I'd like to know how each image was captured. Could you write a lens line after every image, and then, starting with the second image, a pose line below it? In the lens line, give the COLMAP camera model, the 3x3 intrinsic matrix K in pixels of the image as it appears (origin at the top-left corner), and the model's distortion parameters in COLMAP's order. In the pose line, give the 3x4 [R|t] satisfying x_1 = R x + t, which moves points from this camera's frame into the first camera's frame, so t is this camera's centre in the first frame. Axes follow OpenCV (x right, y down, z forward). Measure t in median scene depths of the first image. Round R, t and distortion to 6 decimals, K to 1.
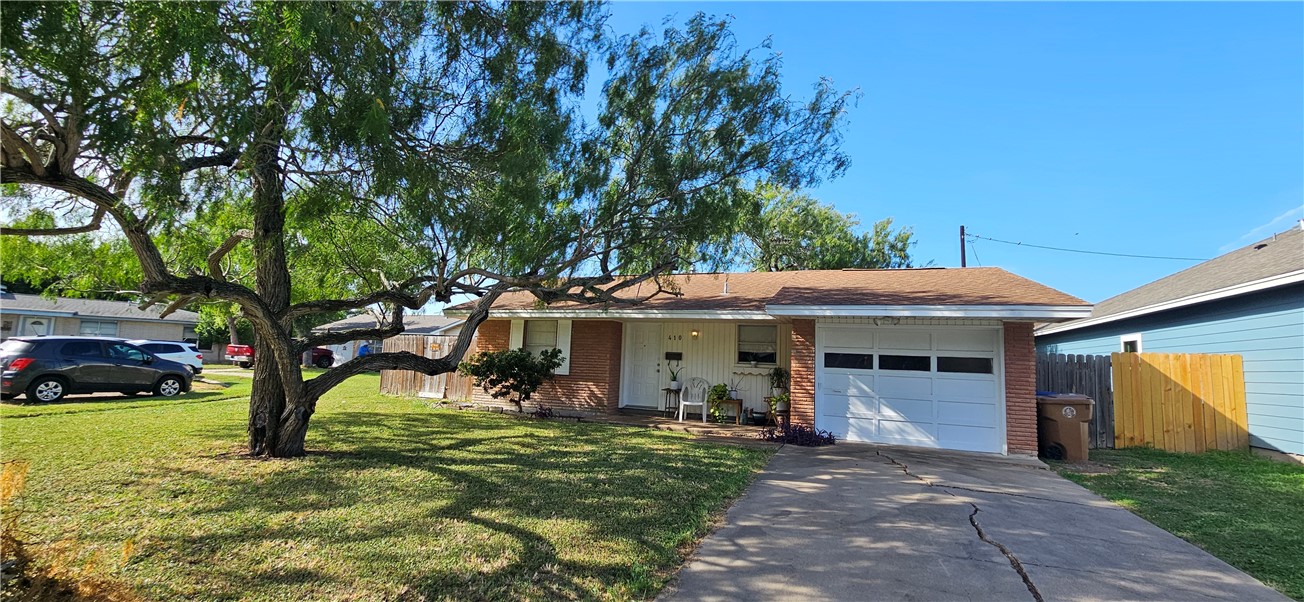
lens RADIAL K [[528.1, 0, 651.9], [0, 528.1, 311.3], [0, 0, 1]] dist [-0.003503, 0.000754]
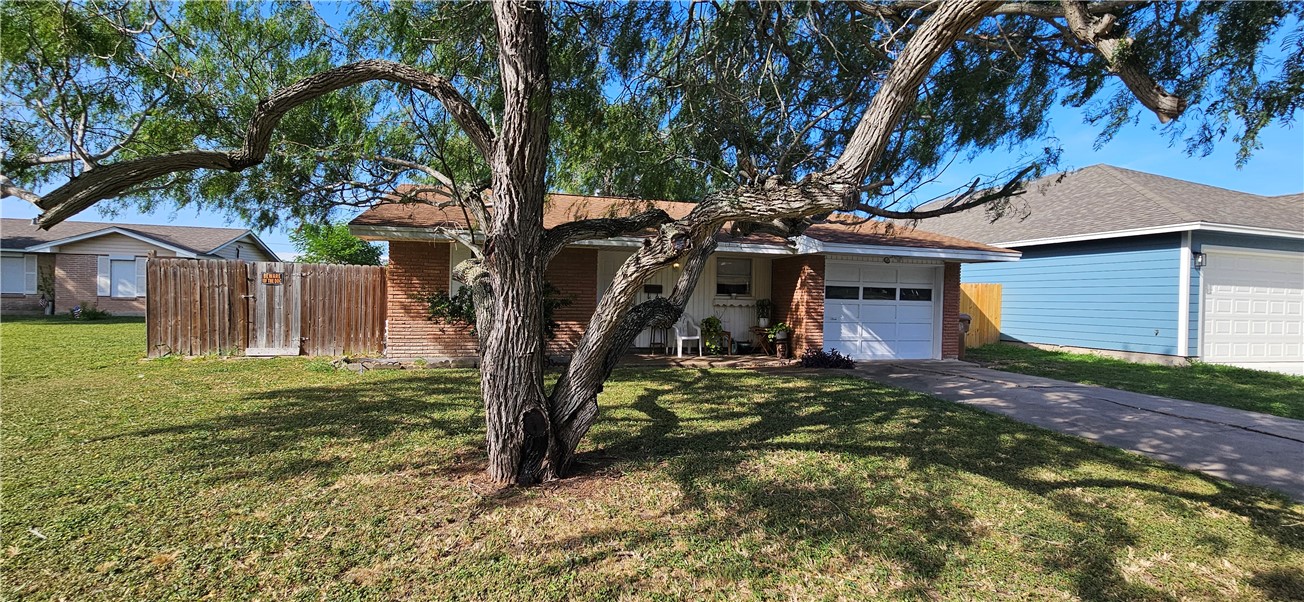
lens RADIAL K [[528.1, 0, 652.8], [0, 528.1, 307.3], [0, 0, 1]] dist [-0.003503, 0.000754]
pose [[0.808959, -0.036637, 0.586722, -0.653643], [-0.045268, 0.991210, 0.124310, 0.001892], [-0.586119, -0.127122, 0.800190, 0.323847]]
